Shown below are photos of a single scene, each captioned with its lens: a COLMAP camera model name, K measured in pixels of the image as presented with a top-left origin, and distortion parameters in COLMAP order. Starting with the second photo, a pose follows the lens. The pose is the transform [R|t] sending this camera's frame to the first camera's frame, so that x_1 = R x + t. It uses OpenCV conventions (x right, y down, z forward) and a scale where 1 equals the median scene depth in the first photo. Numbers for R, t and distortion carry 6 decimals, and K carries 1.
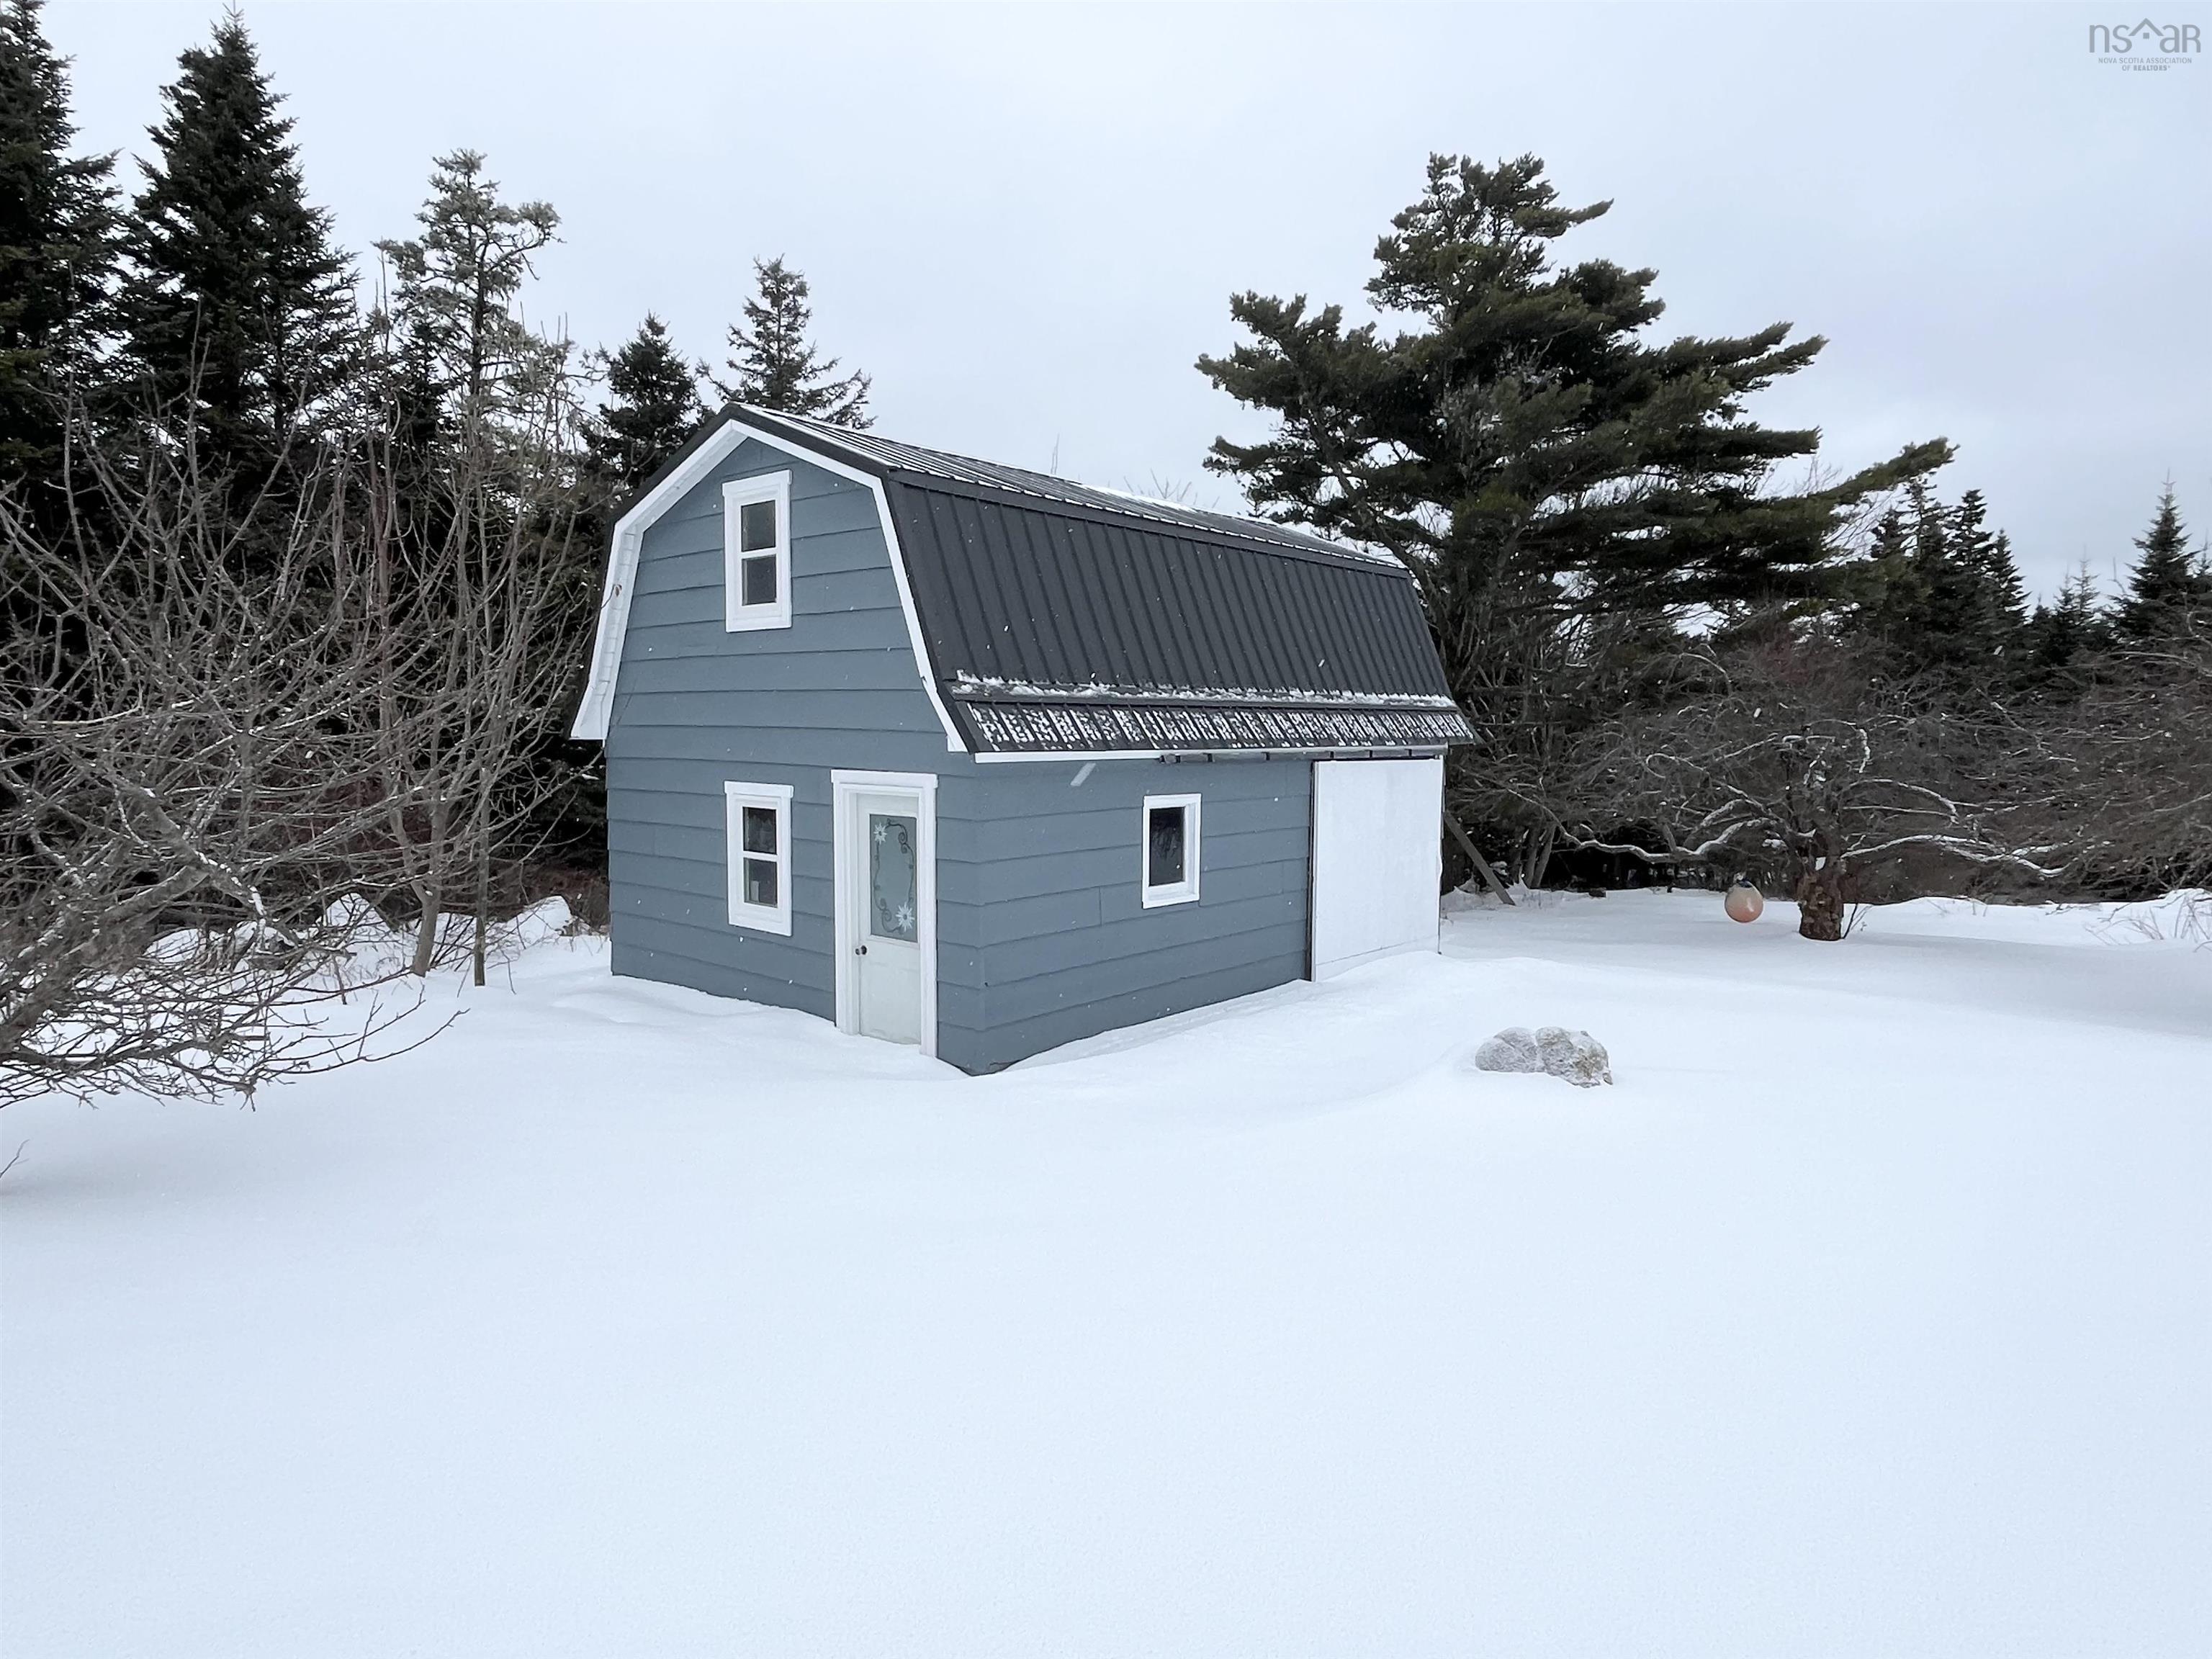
lens RADIAL K [[1270.2, 0, 1100.9], [0, 1270.2, 841.4], [0, 0, 1]] dist [0.000920, 0.000368]
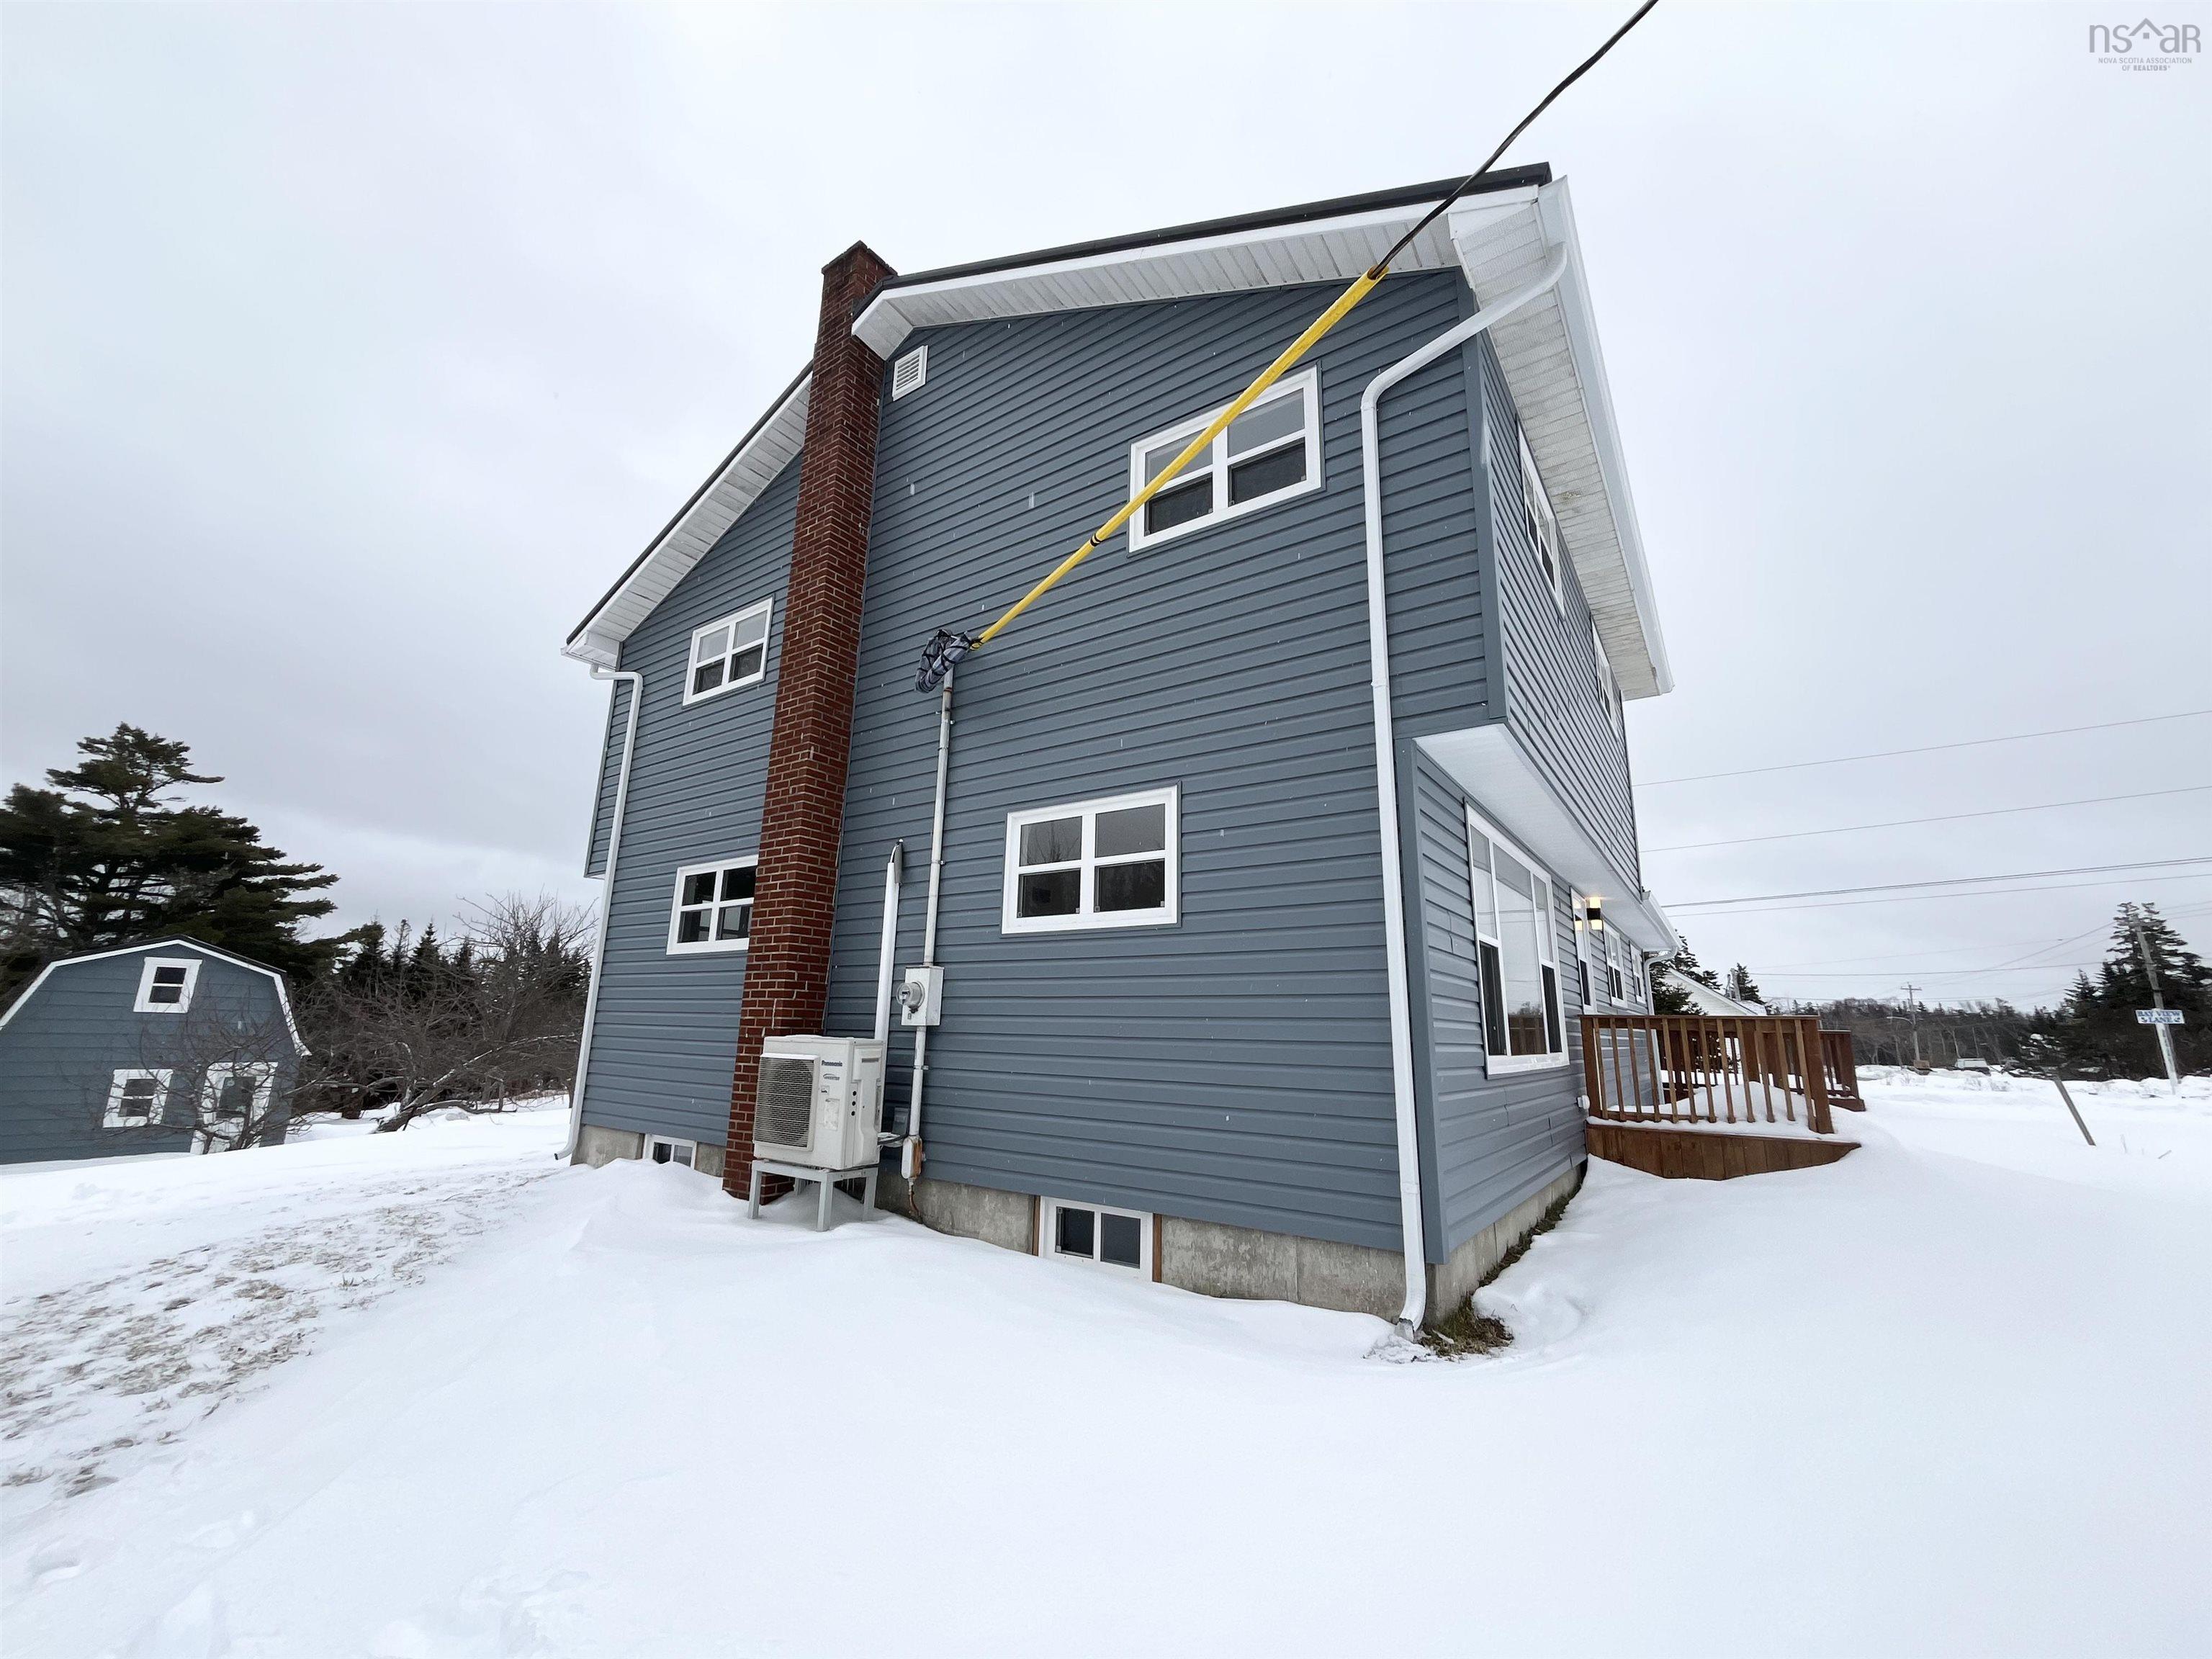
lens RADIAL K [[894.7, 0, 1104.0], [0, 894.7, 831.2], [0, 0, 1]] dist [-0.007810, -0.000418]
pose [[0.066061, 0.217935, 0.973725, -1.053251], [0.069919, 0.972447, -0.222392, 0.011759], [-0.995363, 0.082773, 0.049003, -0.592847]]
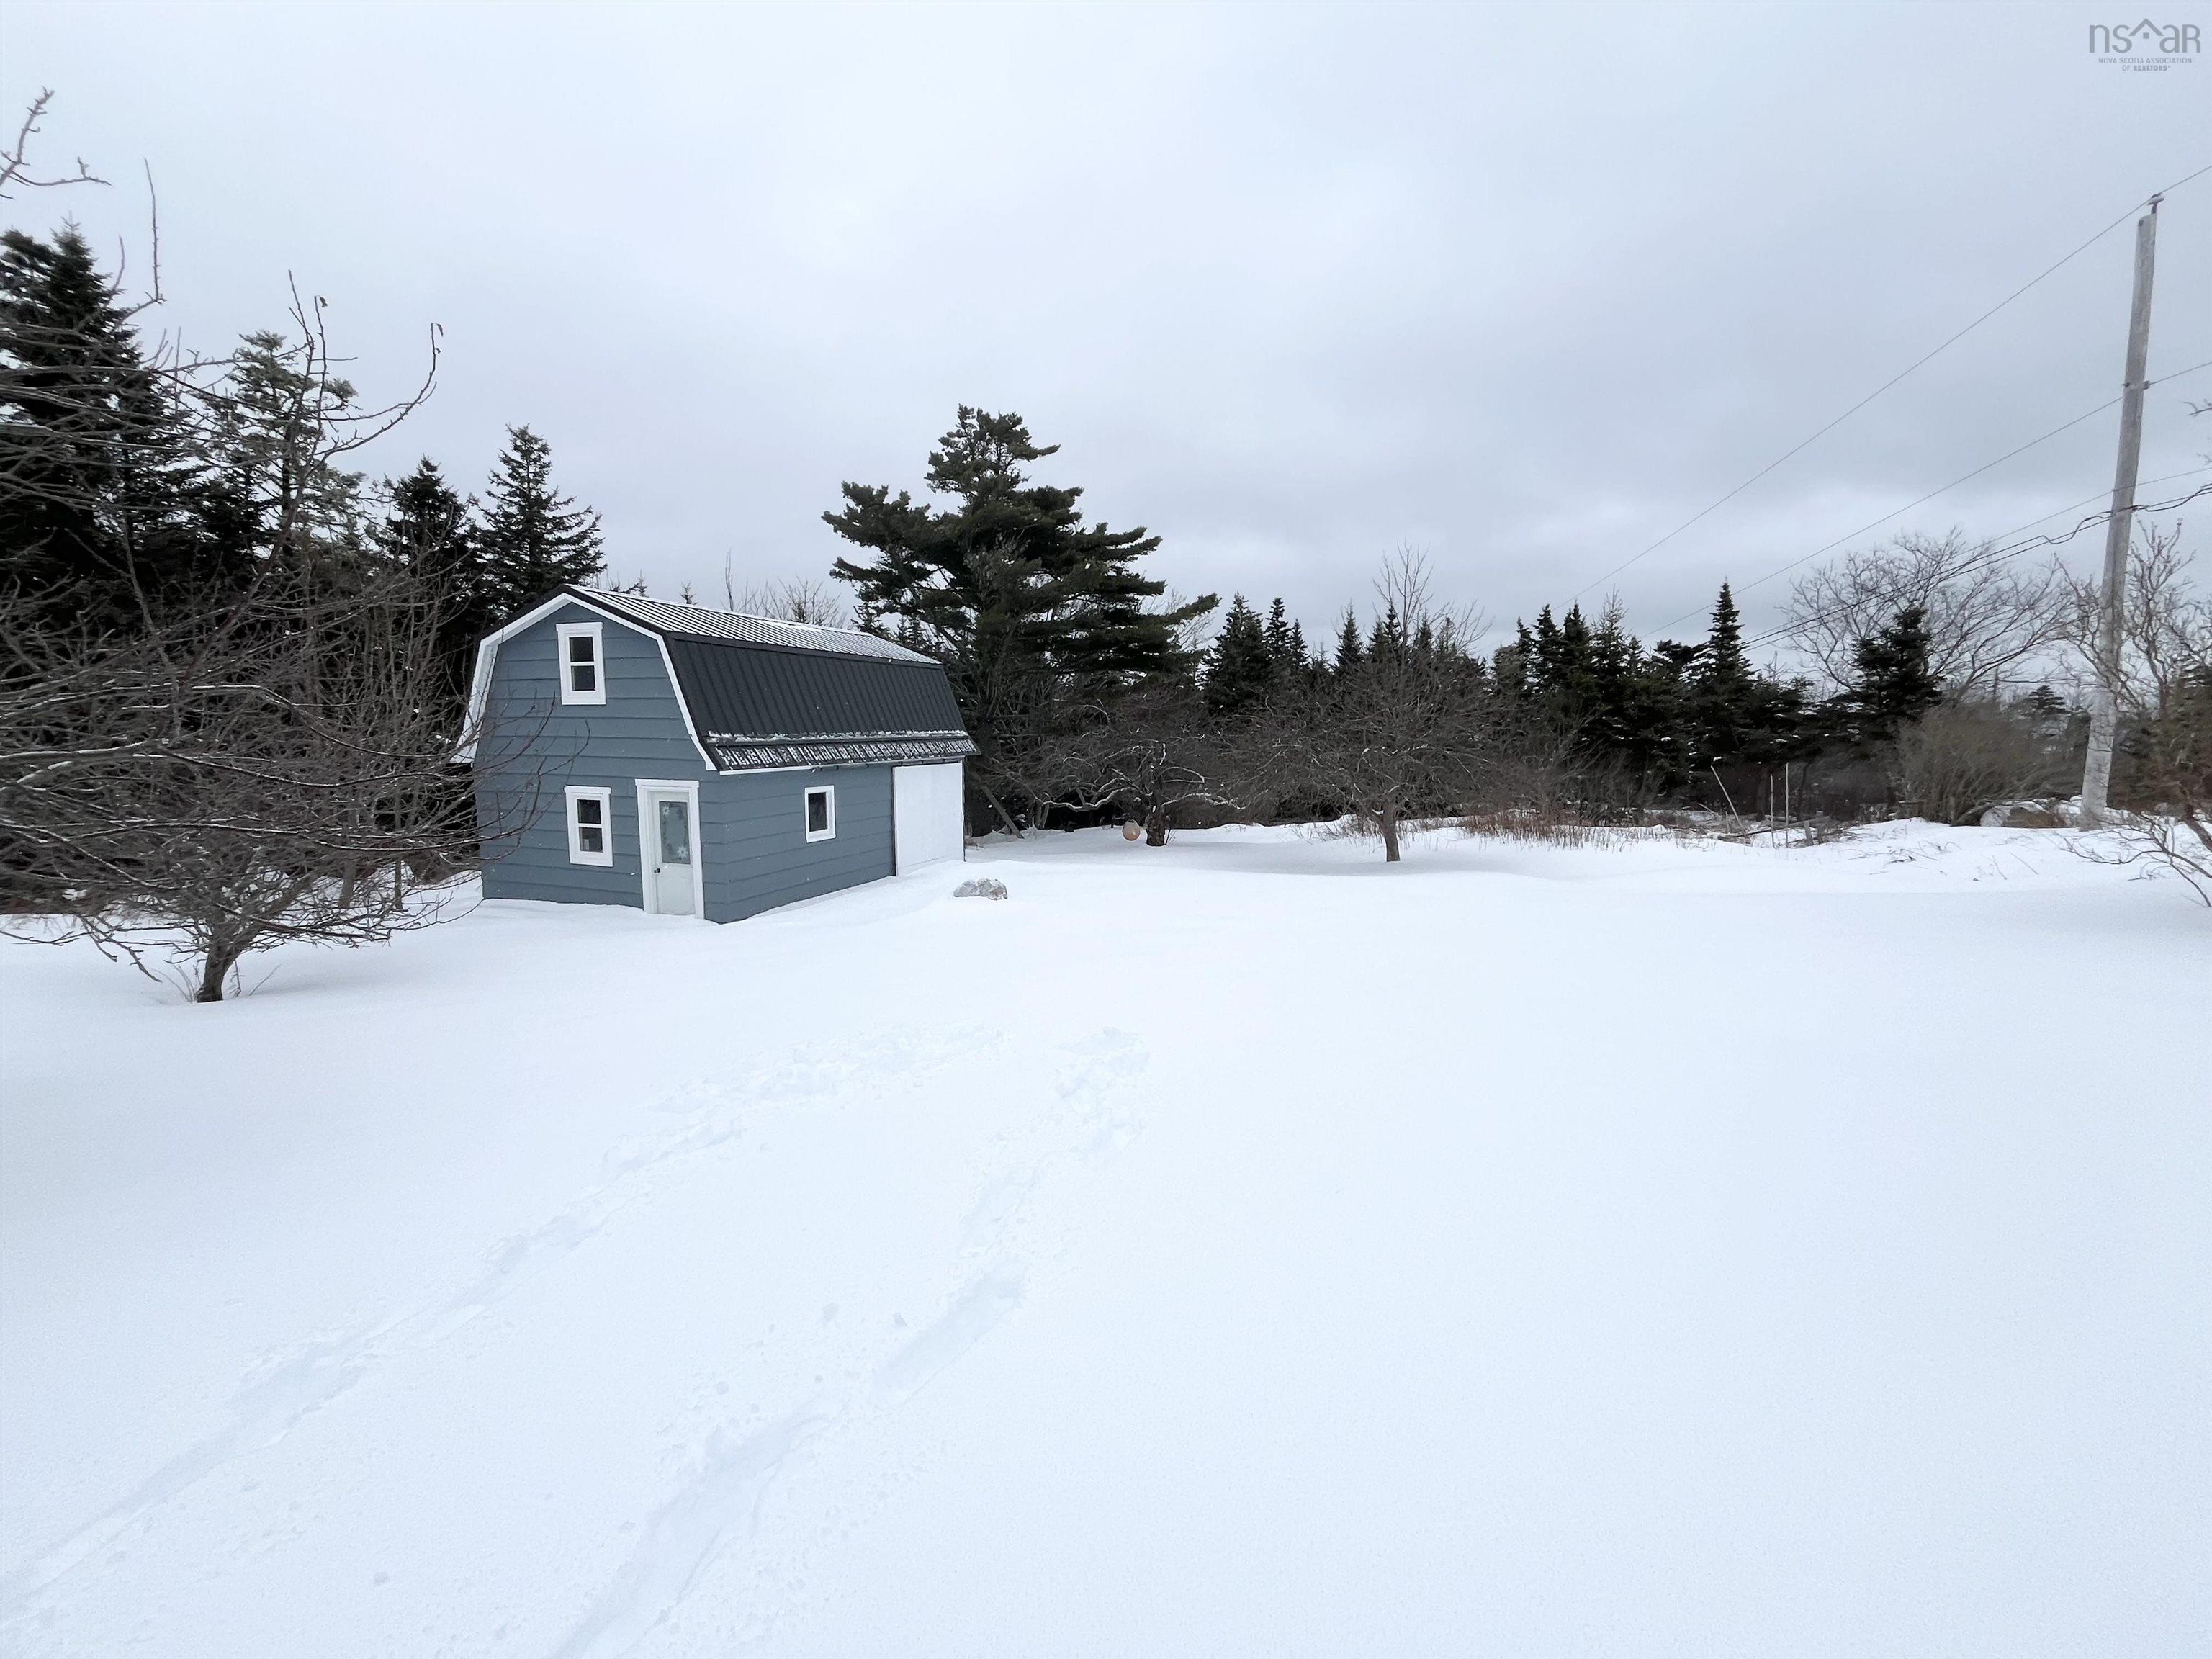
lens RADIAL K [[894.7, 0, 1104.0], [0, 894.7, 831.2], [0, 0, 1]] dist [-0.007810, -0.000418]
pose [[0.934243, -0.045536, 0.353719, -0.013687], [0.035506, 0.998763, 0.034799, 0.000584], [-0.354866, -0.019952, 0.934704, -0.251042]]
